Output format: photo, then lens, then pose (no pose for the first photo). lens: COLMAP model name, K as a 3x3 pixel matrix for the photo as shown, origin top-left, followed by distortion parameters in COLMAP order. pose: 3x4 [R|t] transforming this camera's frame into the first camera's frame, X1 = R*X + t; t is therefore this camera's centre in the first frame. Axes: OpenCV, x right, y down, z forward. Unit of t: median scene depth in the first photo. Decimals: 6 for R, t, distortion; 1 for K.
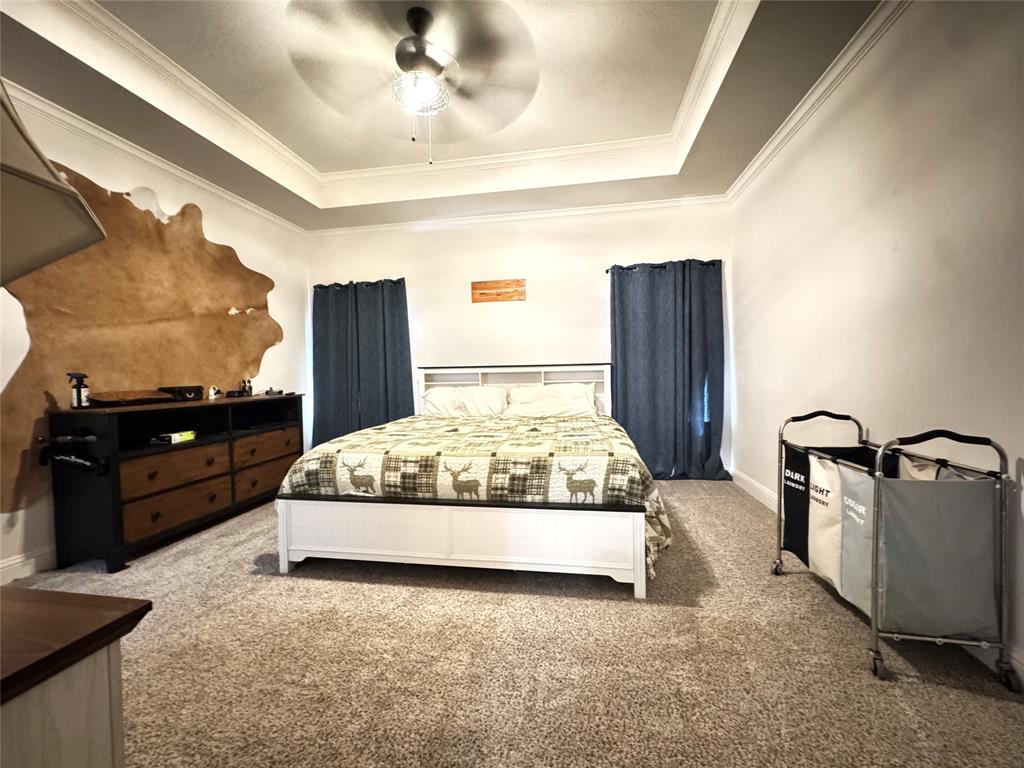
lens RADIAL K [[407.1, 0, 510.5], [0, 407.1, 384.9], [0, 0, 1]] dist [-0.001707, 0.000097]
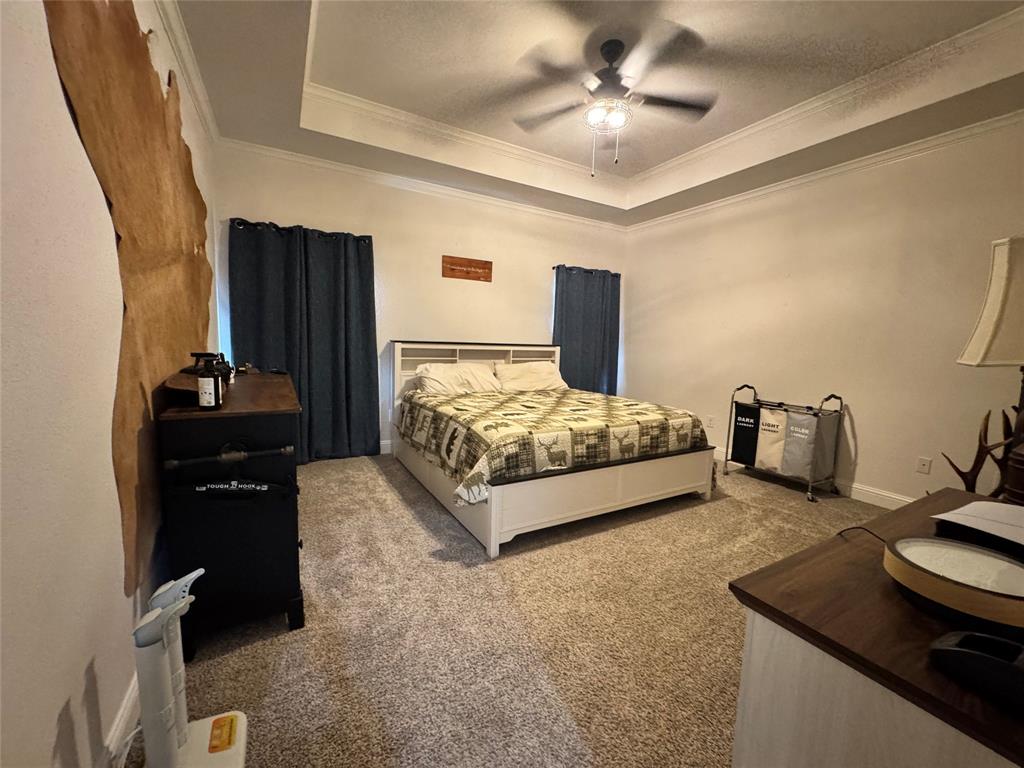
lens RADIAL K [[407.1, 0, 510.2], [0, 407.1, 385.3], [0, 0, 1]] dist [-0.001707, 0.000097]
pose [[0.772257, -0.027317, 0.634723, -0.978383], [-0.029515, 0.996454, 0.078795, -0.036781], [-0.634624, -0.079583, 0.768712, 0.195274]]
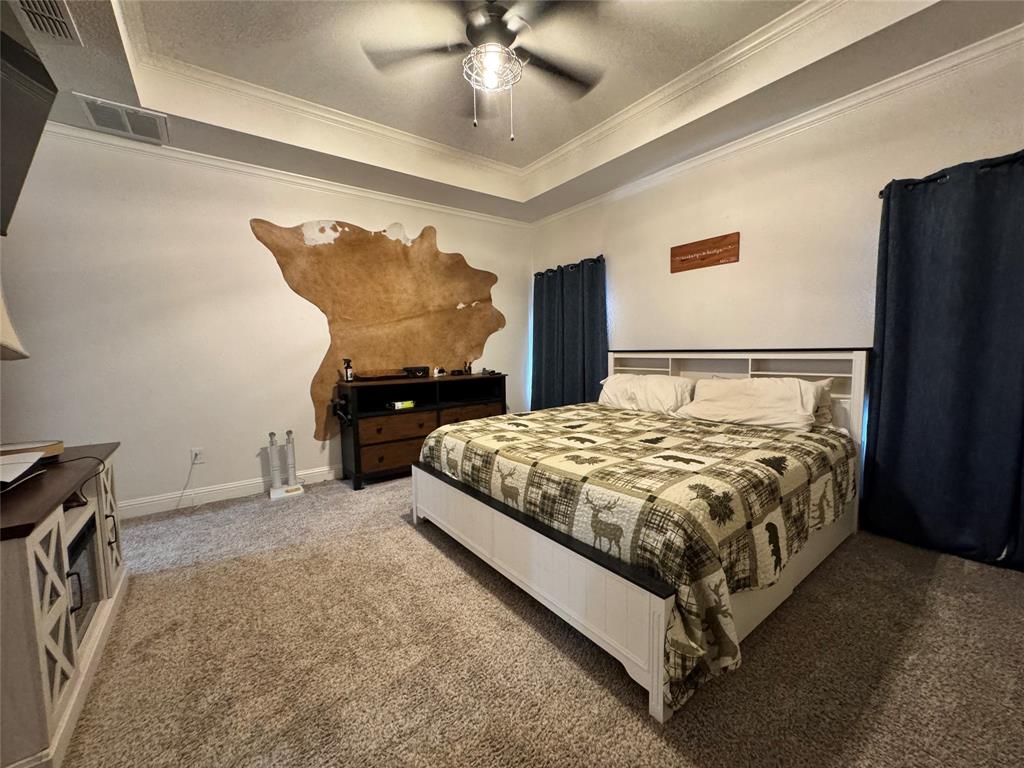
lens RADIAL K [[407.1, 0, 512.0], [0, 407.1, 384.4], [0, 0, 1]] dist [-0.001707, 0.000097]
pose [[0.725468, 0.064728, -0.685205, 0.413783], [-0.016051, 0.996888, 0.077176, -0.055383], [0.688069, -0.044991, 0.724250, 0.268426]]
